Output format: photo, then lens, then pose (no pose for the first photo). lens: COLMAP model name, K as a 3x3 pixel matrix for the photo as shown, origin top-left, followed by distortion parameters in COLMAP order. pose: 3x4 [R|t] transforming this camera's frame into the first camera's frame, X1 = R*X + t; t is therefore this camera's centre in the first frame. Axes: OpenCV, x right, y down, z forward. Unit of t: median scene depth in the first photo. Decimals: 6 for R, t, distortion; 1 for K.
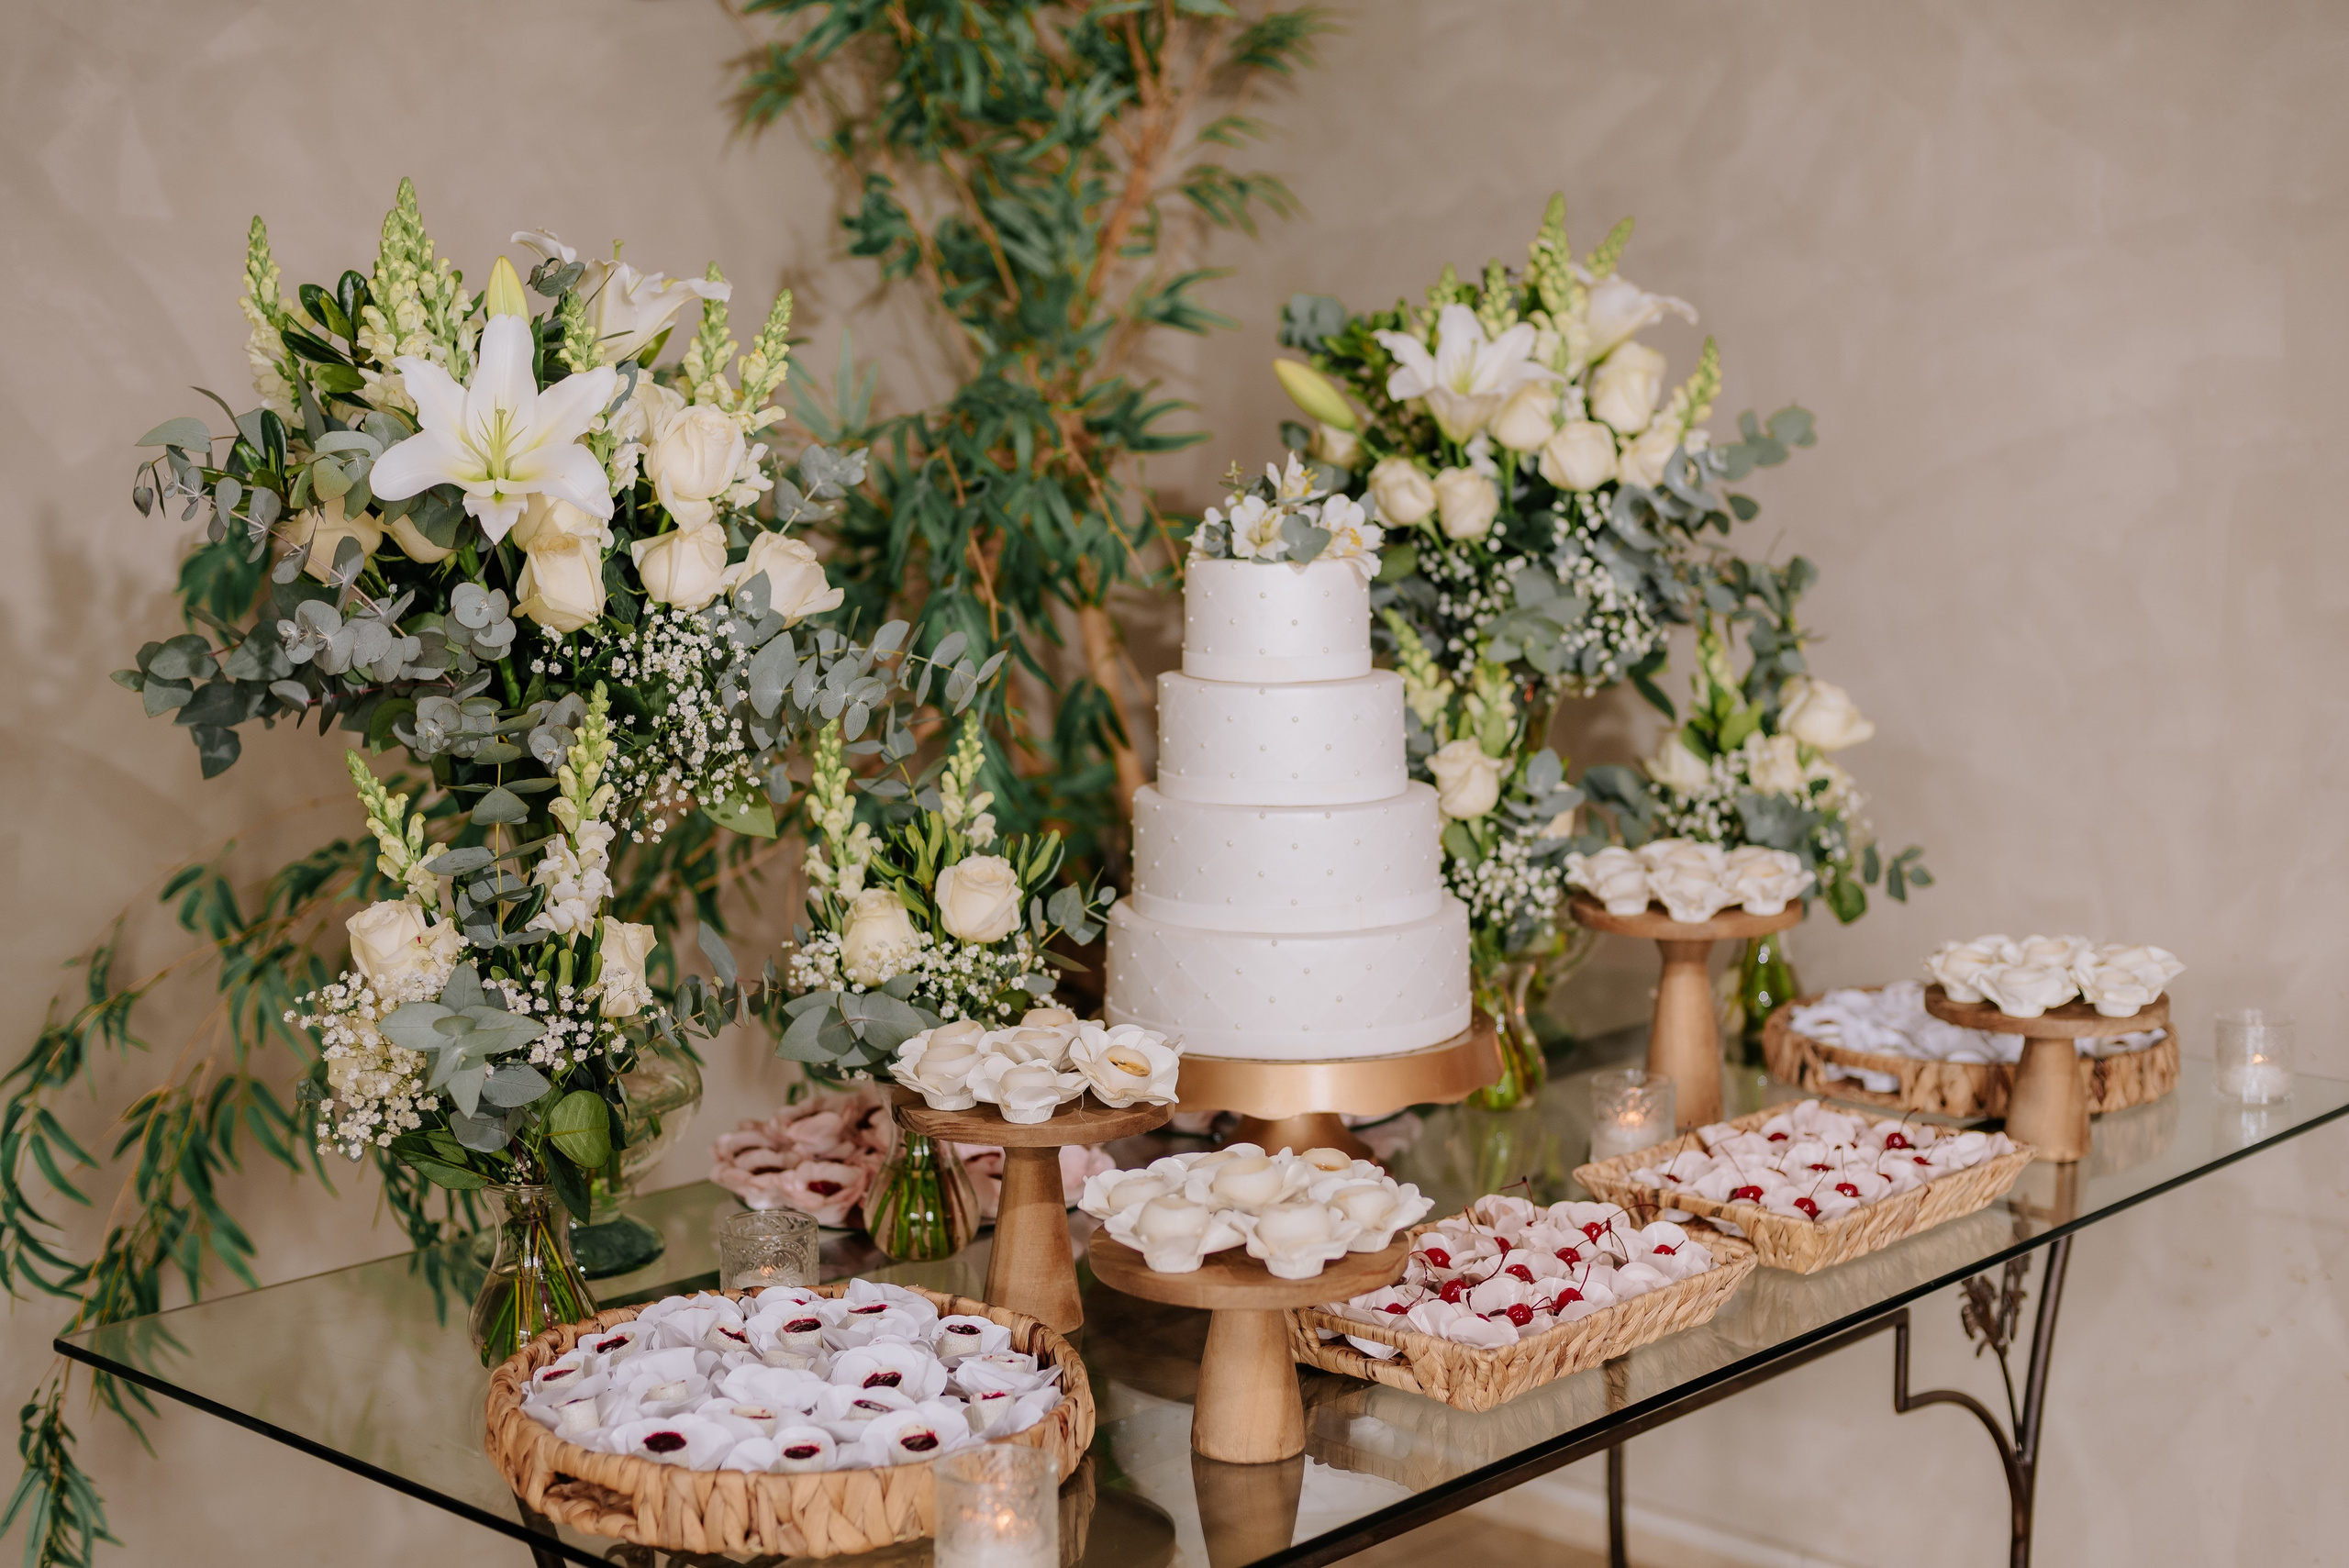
lens RADIAL K [[3368.5, 0, 1174.5], [0, 3368.5, 784.0], [0, 0, 1]] dist [0.002705, -0.151741]
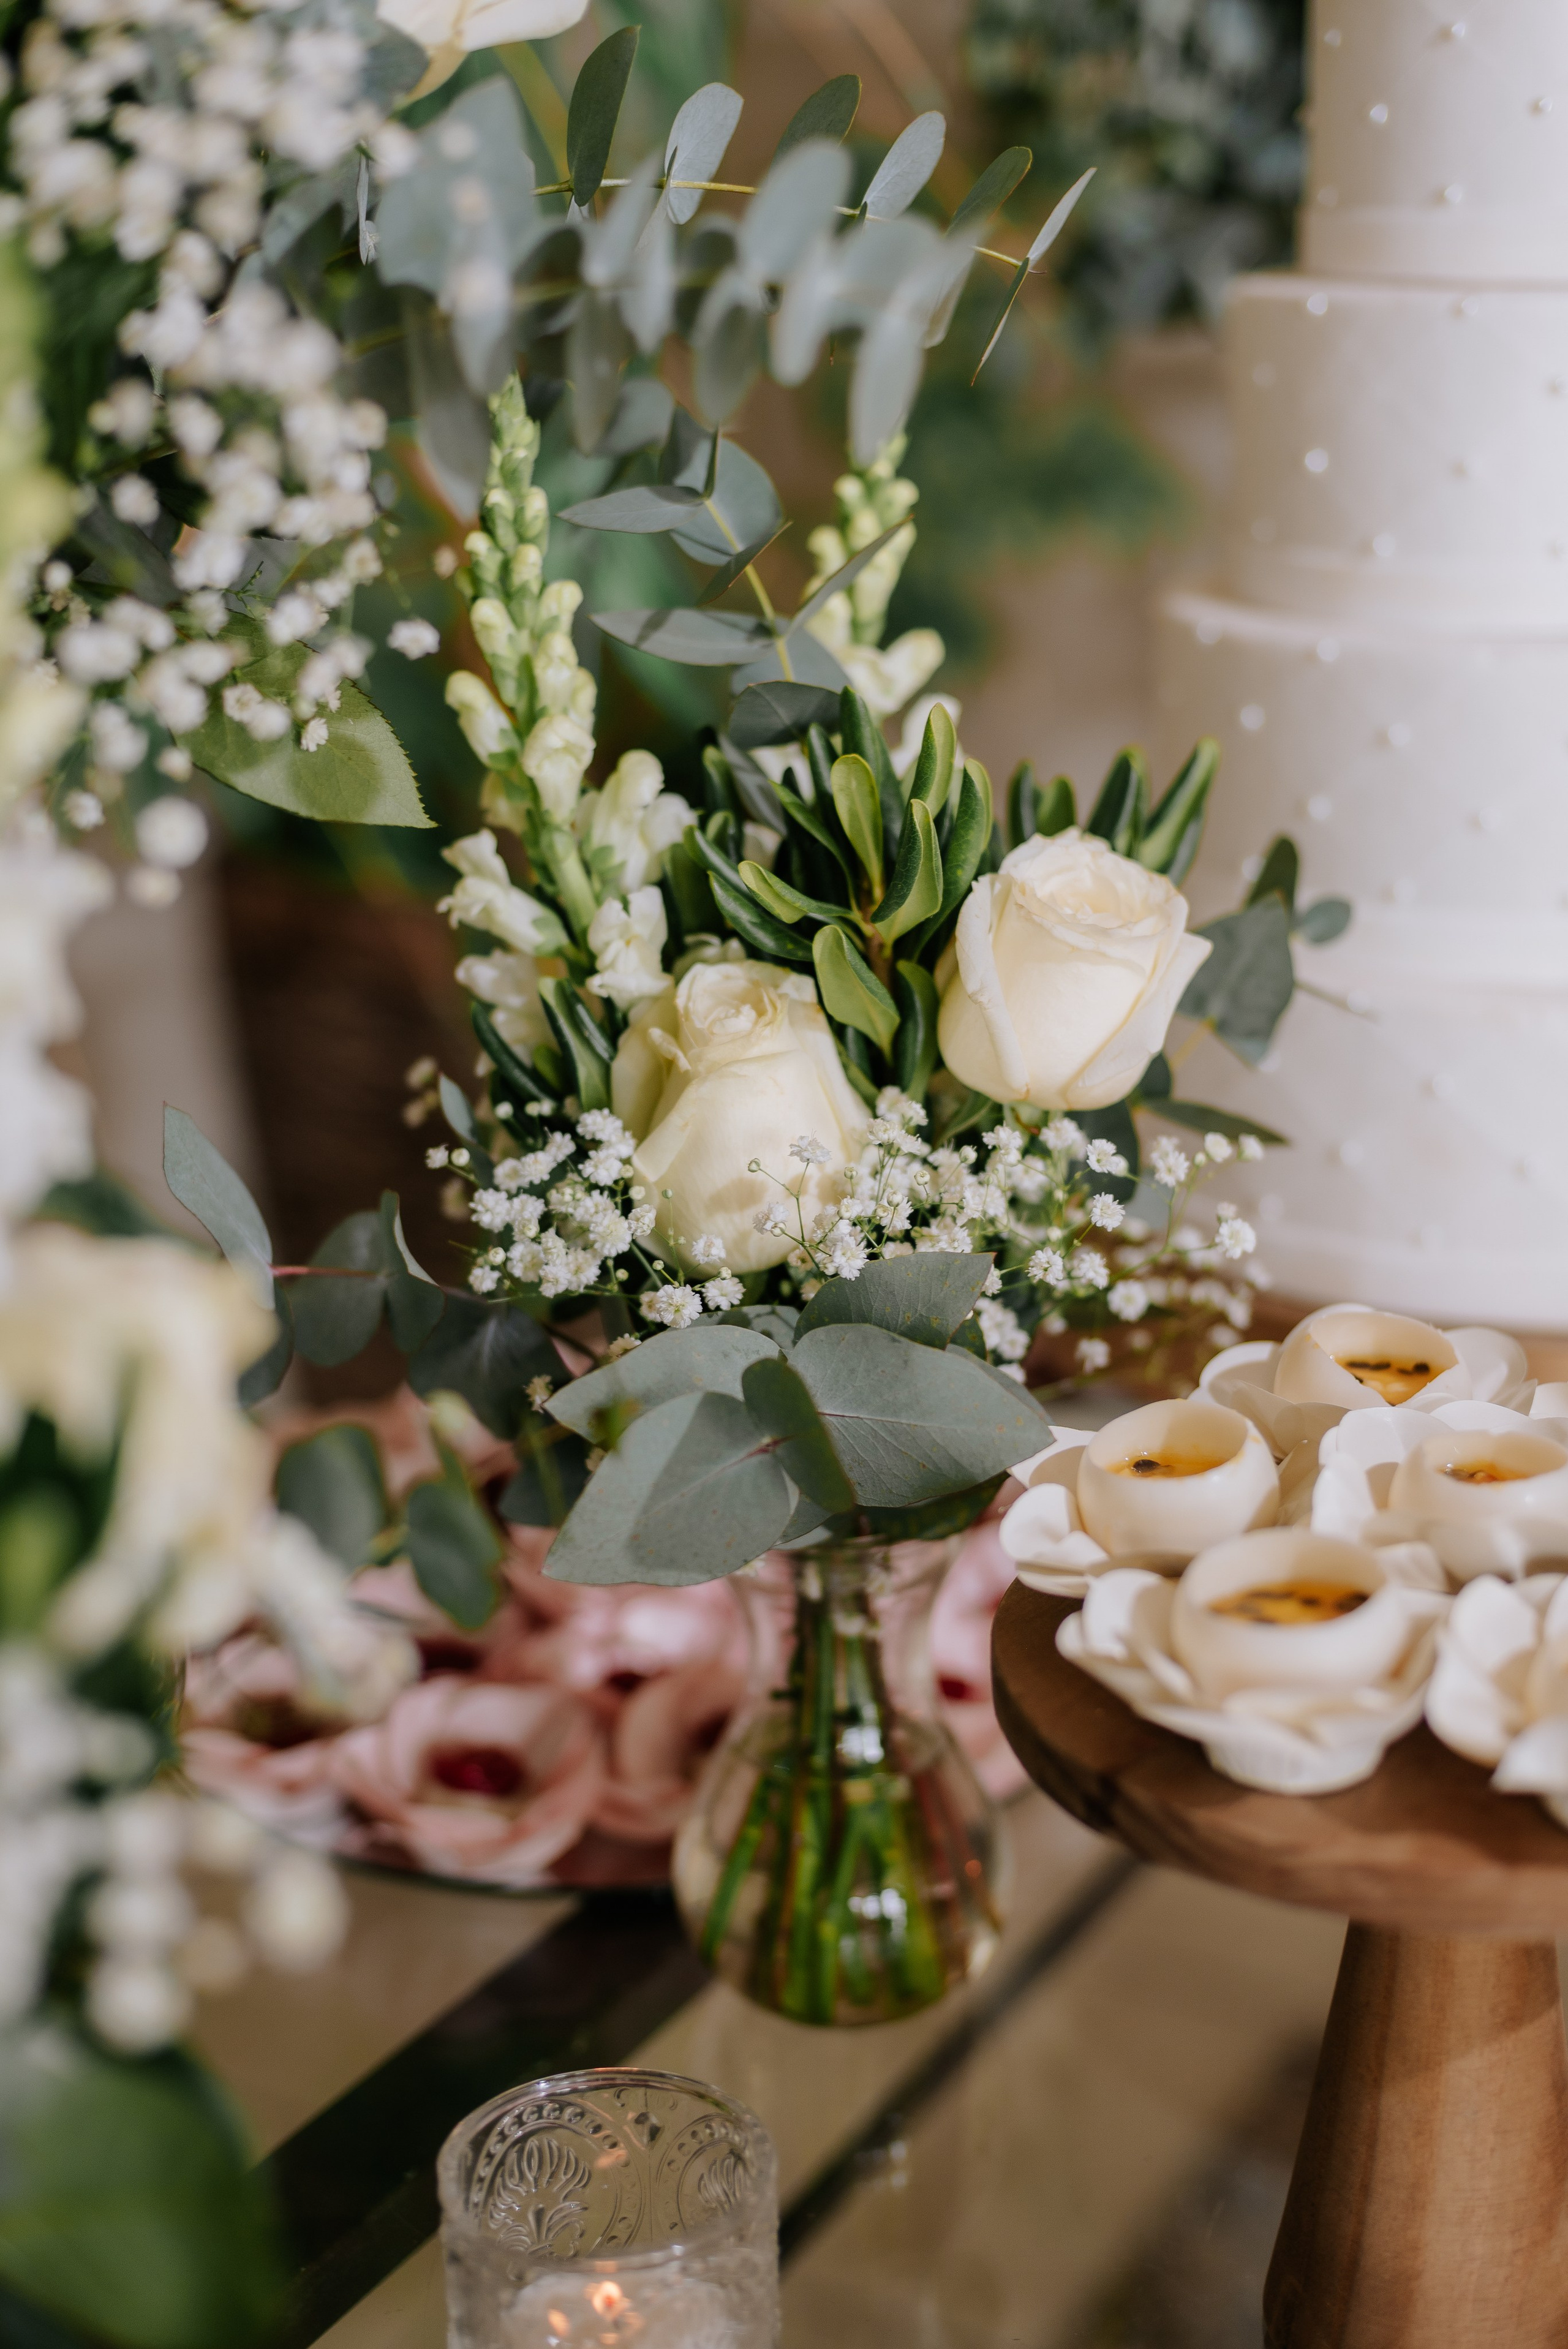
lens RADIAL K [[3368.6, 0, 784.0], [0, 3368.6, 1174.5], [0, 0, 1]] dist [0.002705, -0.151741]
pose [[0.971718, -0.087783, 0.219224, -0.152181], [0.049626, 0.983519, 0.173859, -0.003758], [-0.230873, -0.158062, 0.960059, 0.687026]]
